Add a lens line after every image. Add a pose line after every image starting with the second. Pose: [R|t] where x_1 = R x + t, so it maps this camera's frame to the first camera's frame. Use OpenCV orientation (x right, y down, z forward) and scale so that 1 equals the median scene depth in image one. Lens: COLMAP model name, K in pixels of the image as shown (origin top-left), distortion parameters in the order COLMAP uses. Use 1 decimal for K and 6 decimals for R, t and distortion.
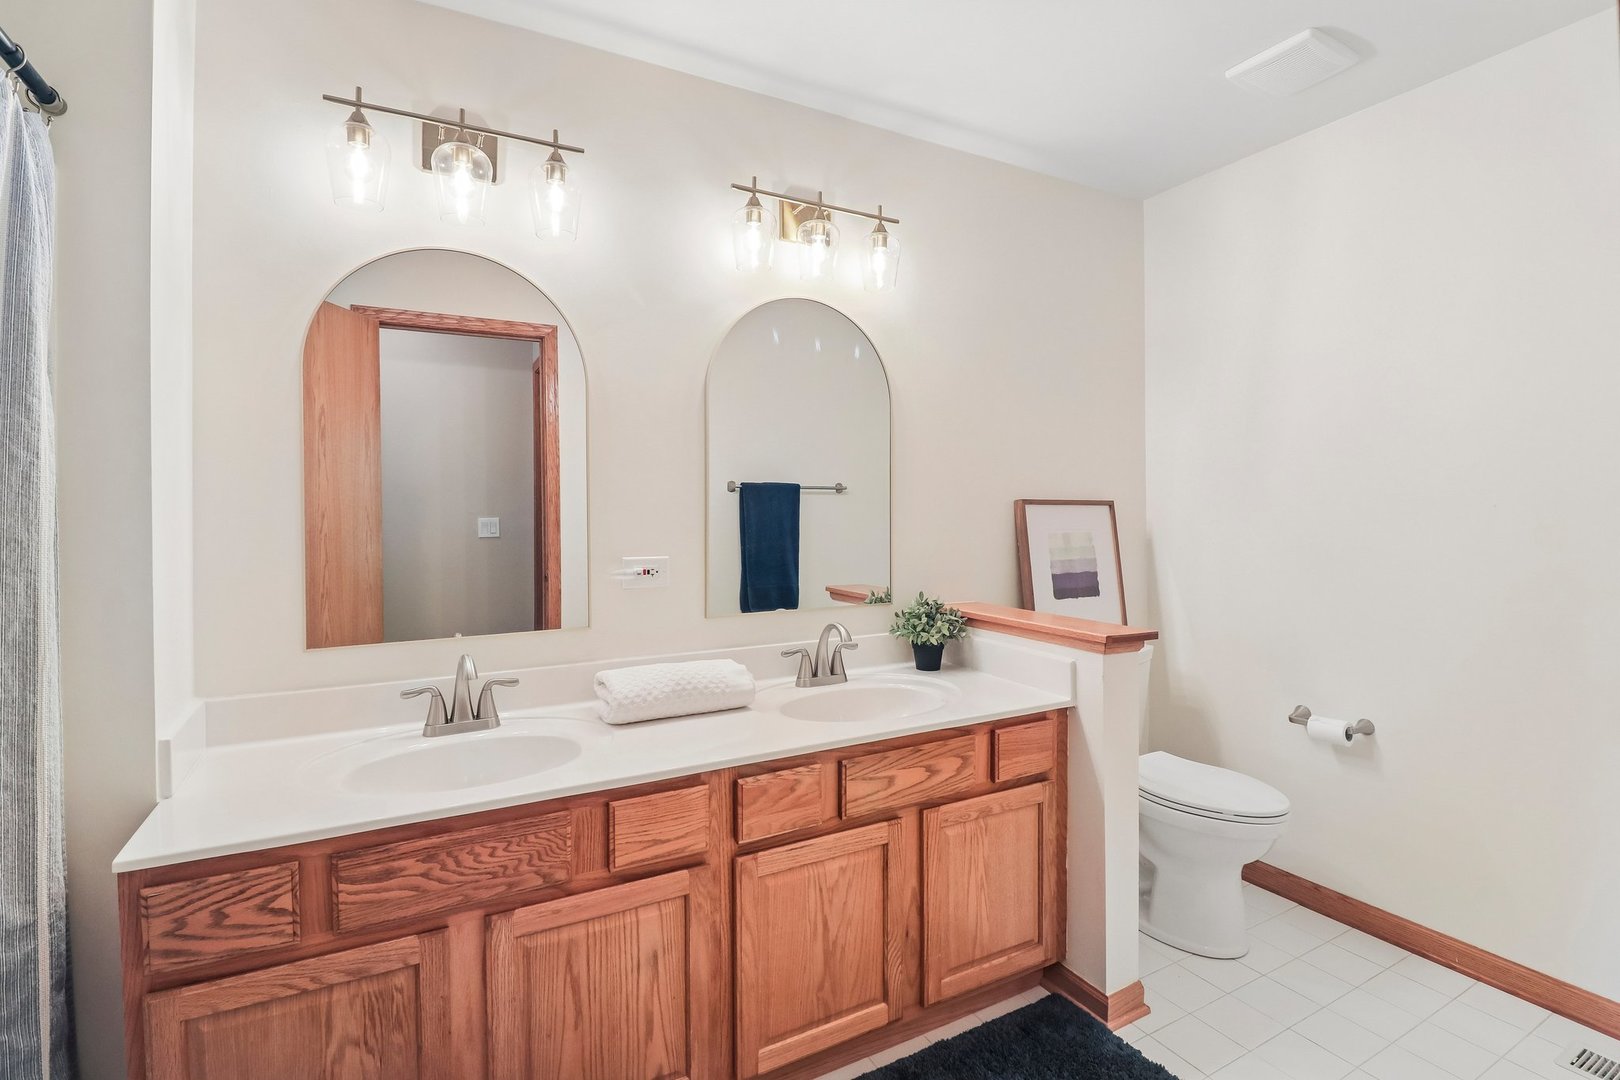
lens RADIAL K [[760.0, 0, 807.2], [0, 760.0, 525.9], [0, 0, 1]] dist [-0.043341, -0.000053]
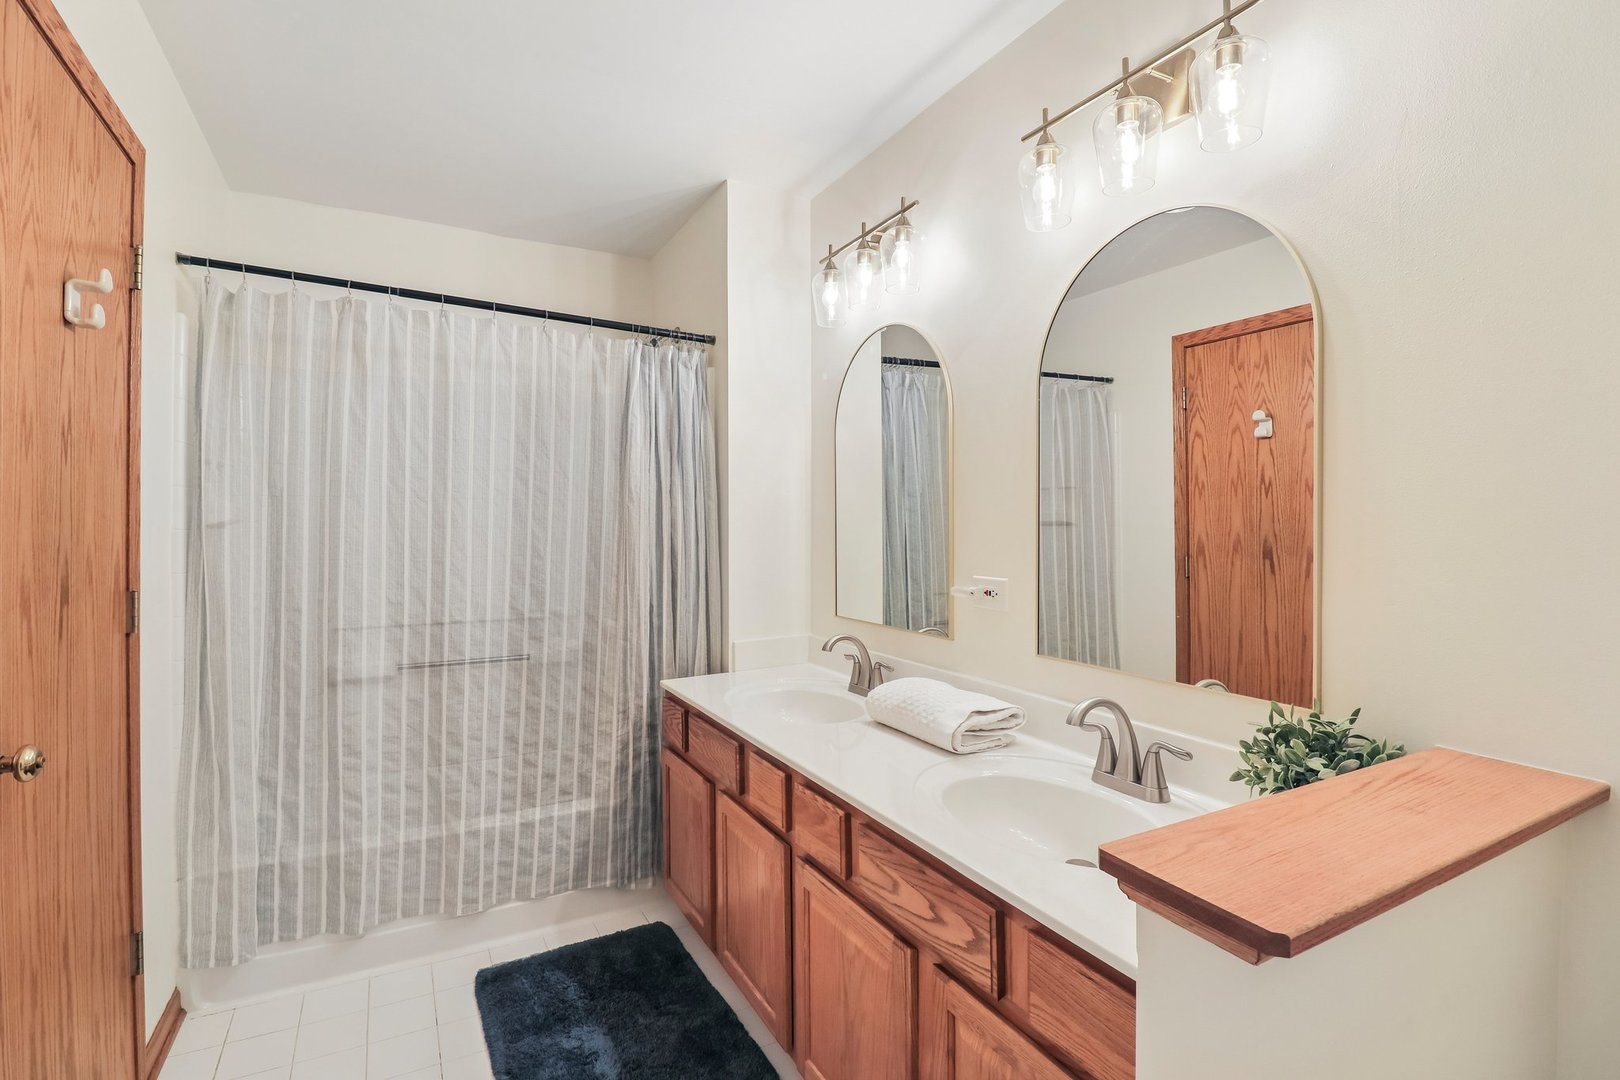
lens RADIAL K [[760.0, 0, 807.2], [0, 760.0, 525.9], [0, 0, 1]] dist [-0.043341, -0.000053]
pose [[-0.010740, -0.002634, -0.999939, 0.828910], [-0.026021, 0.999659, -0.002354, -0.016164], [0.999604, 0.025994, -0.010805, 0.878348]]
